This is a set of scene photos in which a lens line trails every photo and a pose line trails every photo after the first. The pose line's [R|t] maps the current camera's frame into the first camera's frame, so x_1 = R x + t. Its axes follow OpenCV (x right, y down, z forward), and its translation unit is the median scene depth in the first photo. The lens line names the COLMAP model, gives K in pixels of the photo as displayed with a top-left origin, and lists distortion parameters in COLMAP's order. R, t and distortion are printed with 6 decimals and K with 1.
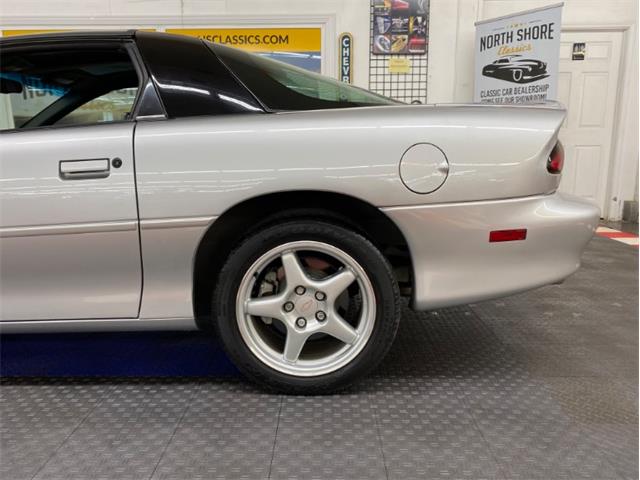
lens RADIAL K [[498.9, 0, 325.6], [0, 498.9, 229.2], [0, 0, 1]] dist [0.039510, -0.035828]
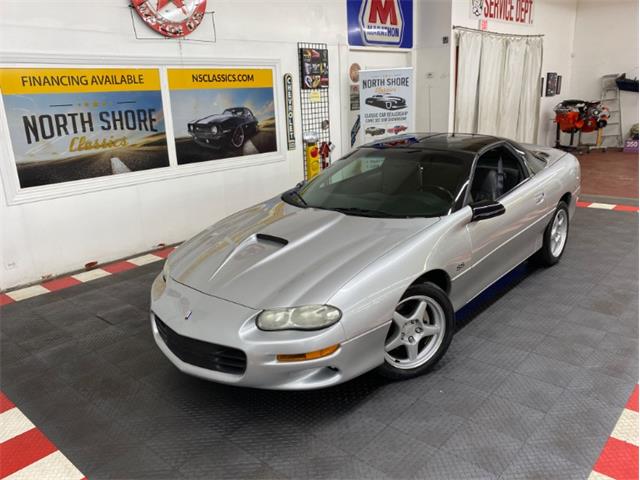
lens RADIAL K [[498.9, 0, 320.9], [0, 498.9, 236.9], [0, 0, 1]] dist [0.039510, -0.035828]
pose [[0.665970, -0.228788, 0.710028, -2.710895], [0.165635, 0.973400, 0.158295, -0.455033], [-0.727357, 0.012186, 0.686151, 0.036434]]
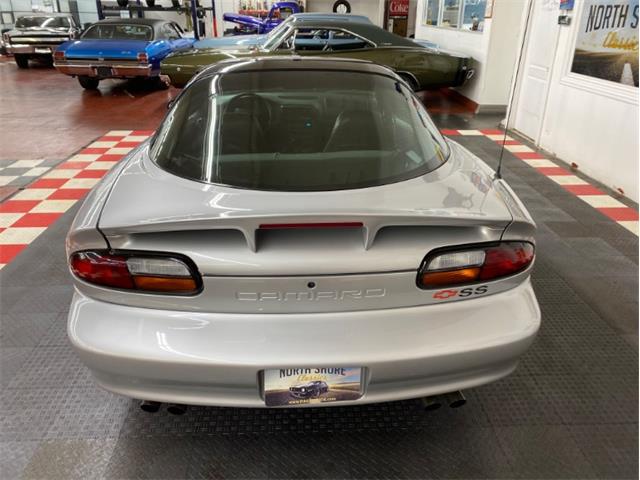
lens RADIAL K [[498.9, 0, 316.7], [0, 498.9, 236.4], [0, 0, 1]] dist [0.039510, -0.035828]
pose [[0.061740, 0.417401, -0.906623, 1.214440], [-0.178301, 0.898357, 0.401453, -0.600216], [0.982037, 0.136866, 0.129887, 1.224807]]
